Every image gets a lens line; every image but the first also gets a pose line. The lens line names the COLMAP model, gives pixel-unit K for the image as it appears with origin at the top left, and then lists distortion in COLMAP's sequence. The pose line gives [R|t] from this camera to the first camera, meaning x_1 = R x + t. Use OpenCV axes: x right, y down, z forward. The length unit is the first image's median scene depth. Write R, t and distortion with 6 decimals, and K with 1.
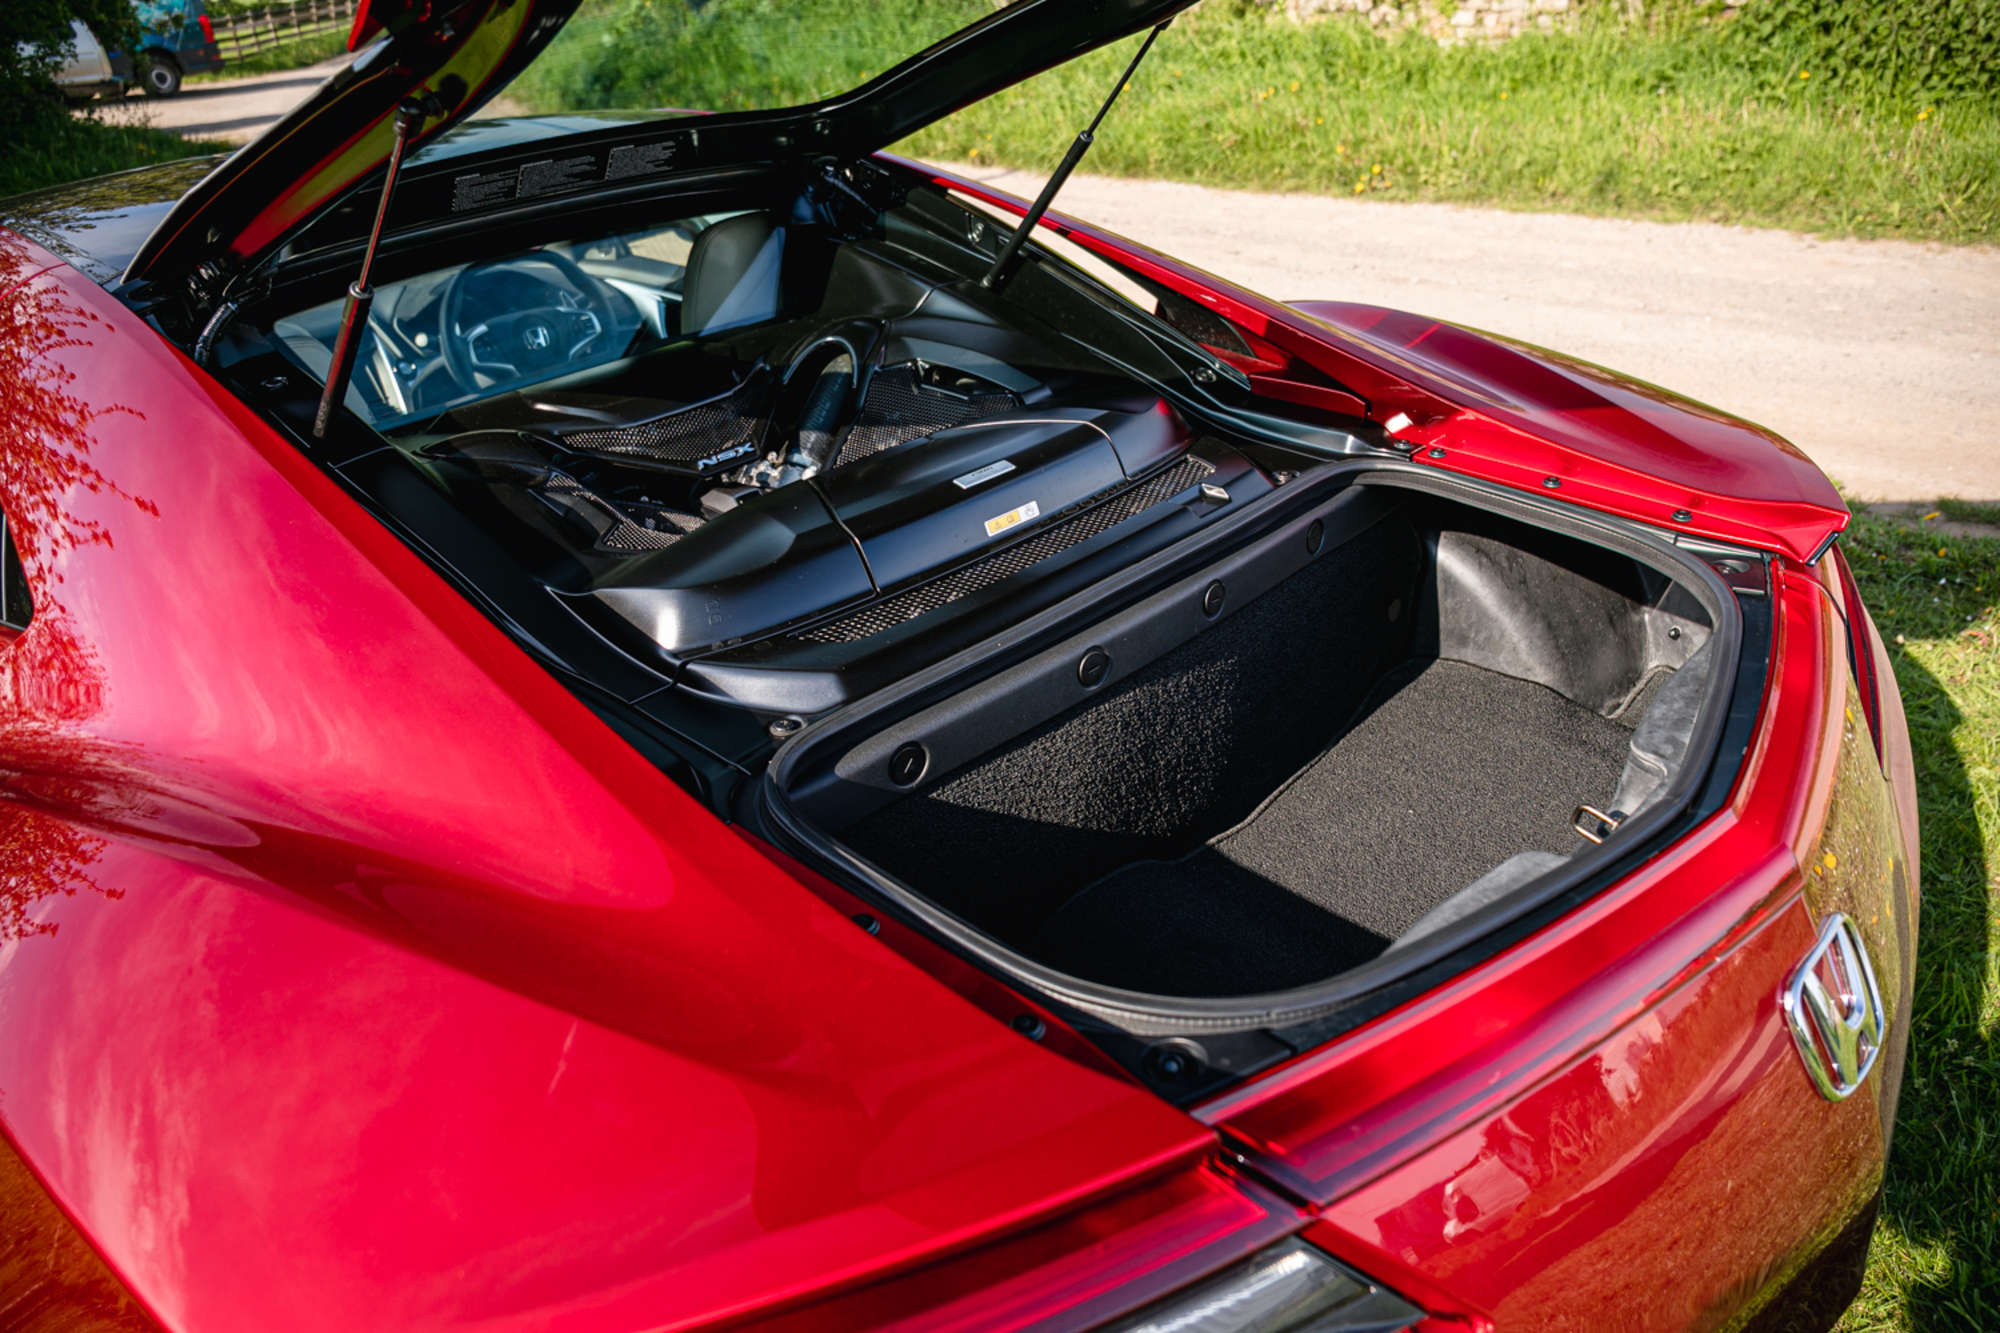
lens RADIAL K [[1344.5, 0, 979.8], [0, 1344.5, 678.2], [0, 0, 1]] dist [-0.091260, 0.078450]
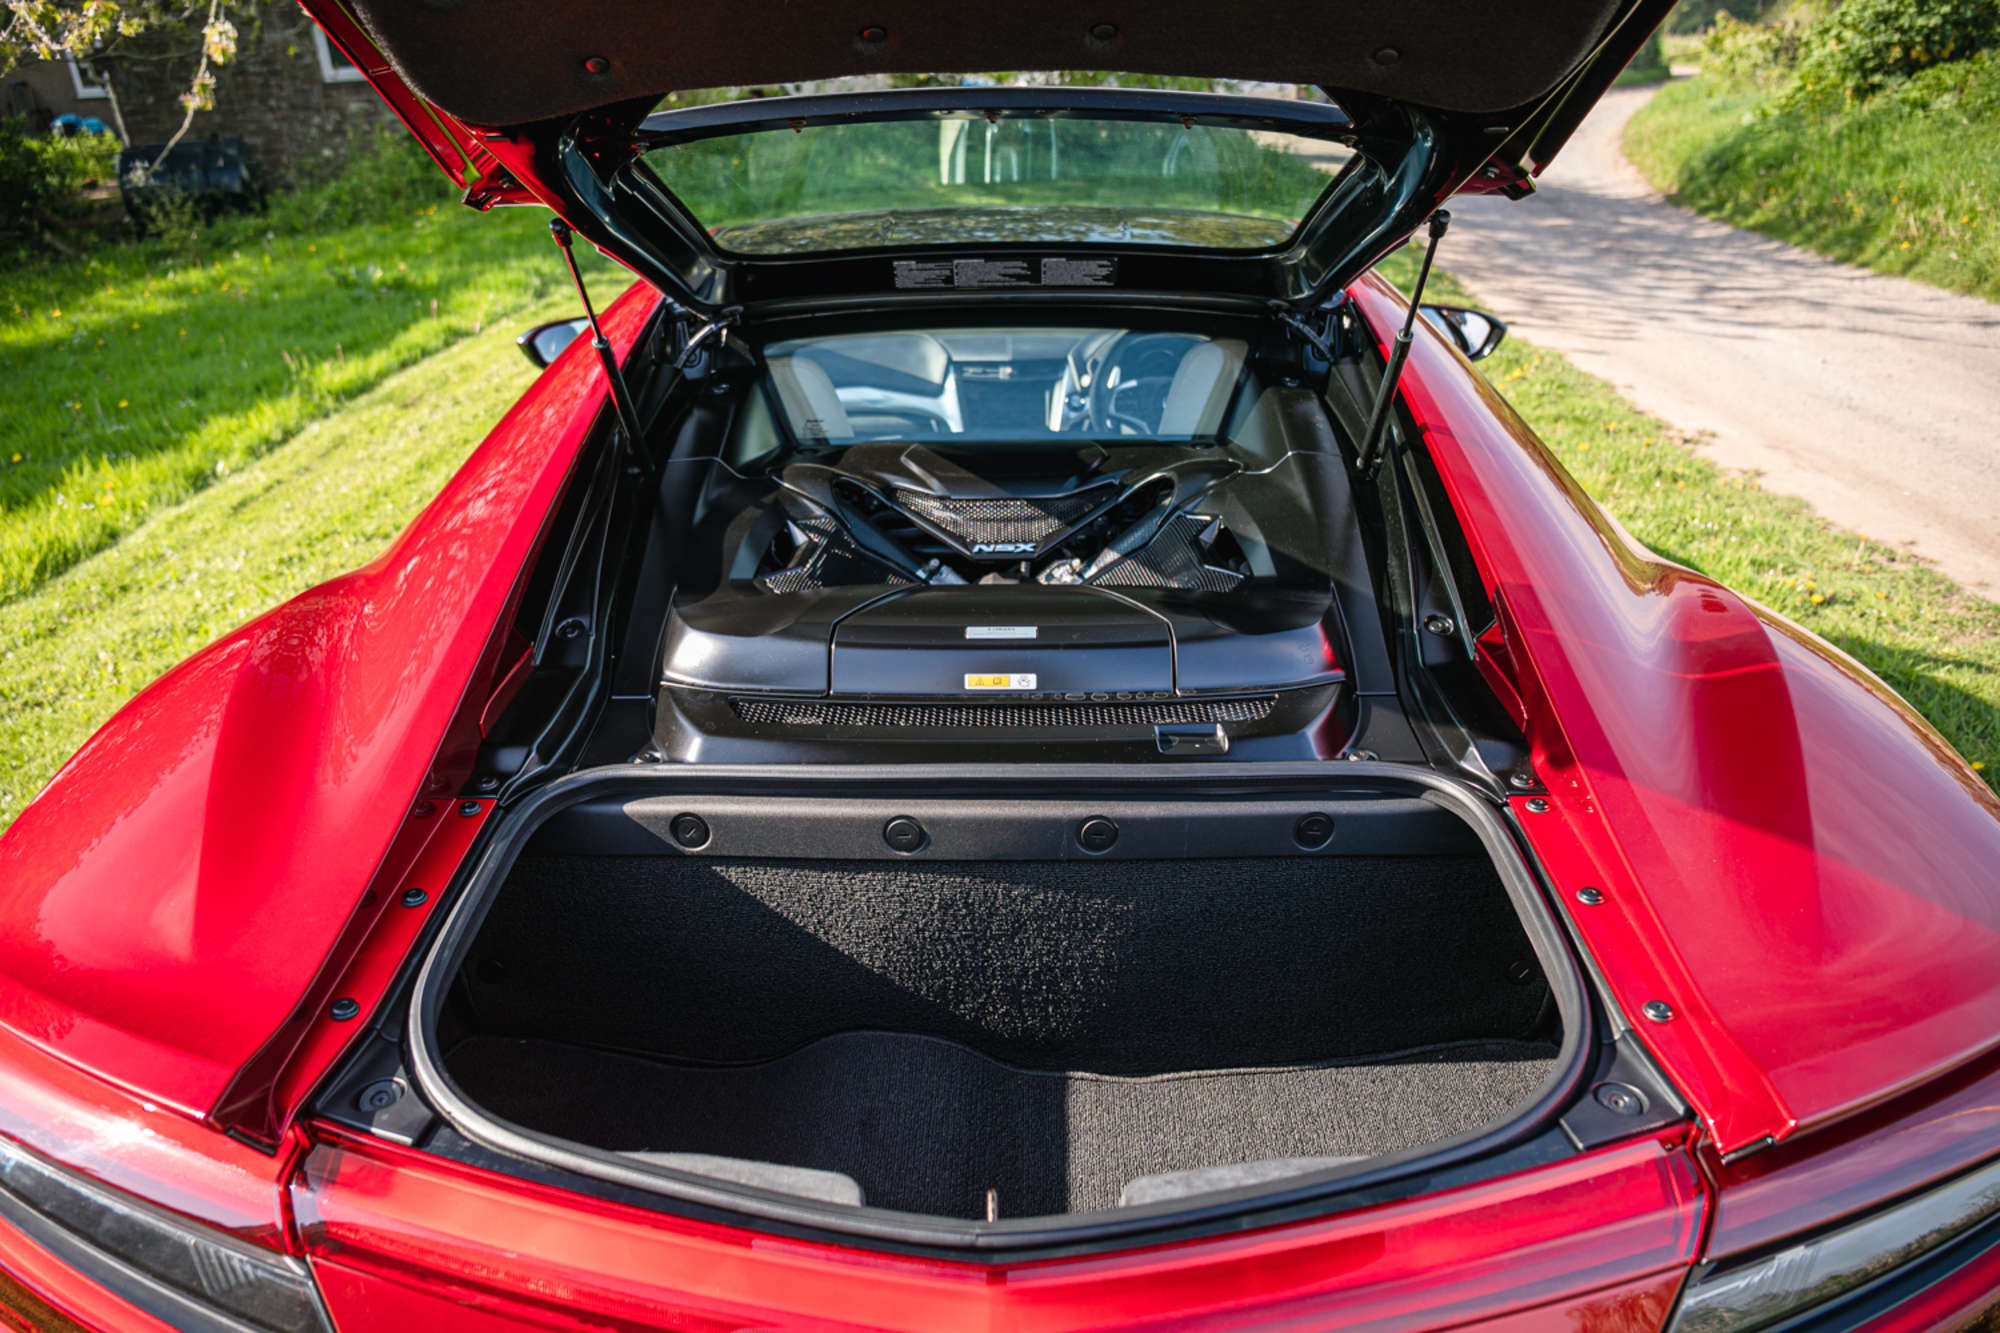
lens RADIAL K [[1344.5, 0, 979.8], [0, 1344.5, 678.2], [0, 0, 1]] dist [-0.091260, 0.078450]
pose [[0.704131, 0.354512, -0.615240, 0.500066], [-0.373404, 0.921840, 0.103826, -0.172429], [0.603961, 0.156625, 0.781473, 0.146824]]
